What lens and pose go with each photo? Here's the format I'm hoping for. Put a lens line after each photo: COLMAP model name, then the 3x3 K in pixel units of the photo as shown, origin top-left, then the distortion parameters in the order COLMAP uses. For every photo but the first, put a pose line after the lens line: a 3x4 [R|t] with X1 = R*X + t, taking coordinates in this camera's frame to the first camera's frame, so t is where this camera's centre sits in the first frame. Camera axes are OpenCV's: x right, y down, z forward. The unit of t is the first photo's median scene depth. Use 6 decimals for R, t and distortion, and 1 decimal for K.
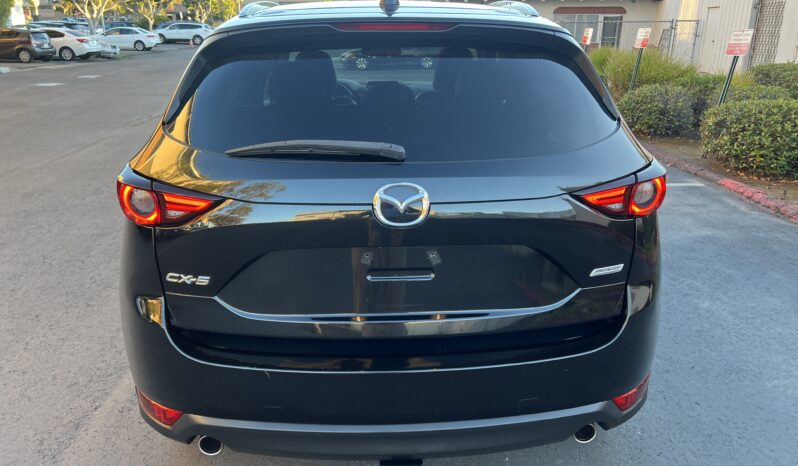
lens RADIAL K [[601.3, 0, 399.0], [0, 601.3, 233.0], [0, 0, 1]] dist [0.095030, -0.111467]
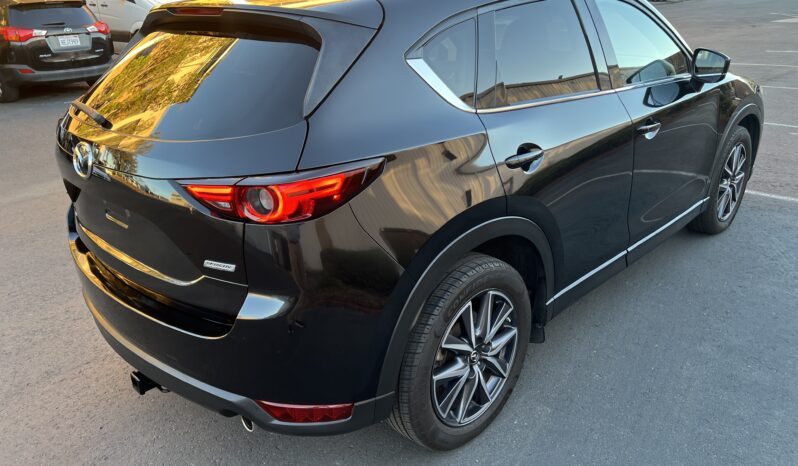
lens RADIAL K [[601.3, 0, 399.0], [0, 601.3, 233.0], [0, 0, 1]] dist [0.095030, -0.111467]
pose [[0.710857, 0.256058, -0.655069, 0.474356], [-0.203756, 0.966408, 0.156649, -0.082470], [0.673176, 0.022119, 0.739152, 0.181830]]
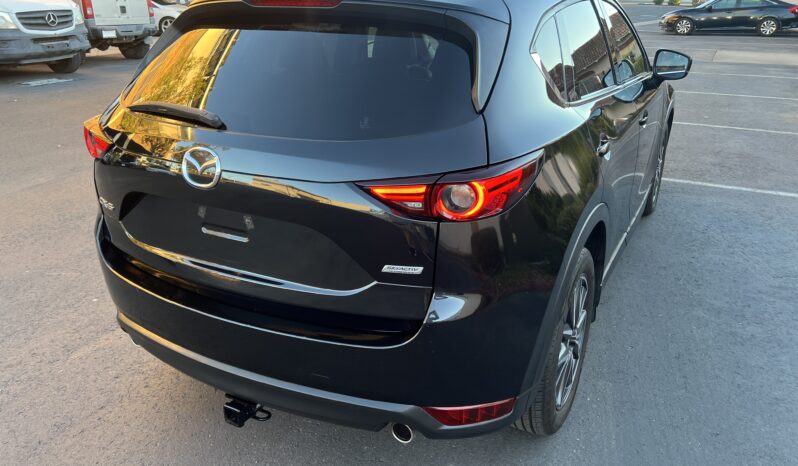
lens RADIAL K [[601.3, 0, 399.0], [0, 601.3, 233.0], [0, 0, 1]] dist [0.095030, -0.111467]
pose [[0.876553, 0.190580, -0.441967, 0.296114], [-0.163622, 0.981568, 0.098750, -0.034844], [0.452641, -0.014244, 0.891579, 0.060769]]
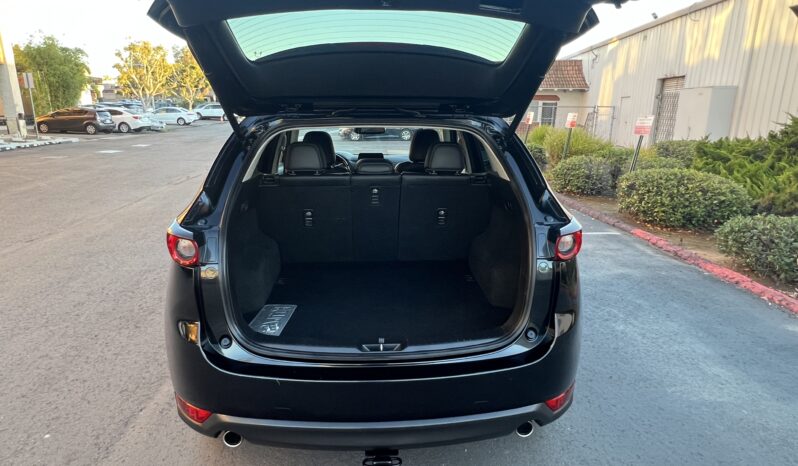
lens RADIAL K [[485.0, 0, 392.2], [0, 485.0, 238.2], [0, 0, 1]] dist [0.003078, -0.004586]
pose [[0.999842, 0.005214, 0.016991, 0.002388], [-0.004123, 0.997966, -0.063613, -0.003454], [-0.017288, 0.063533, 0.997830, -0.020566]]
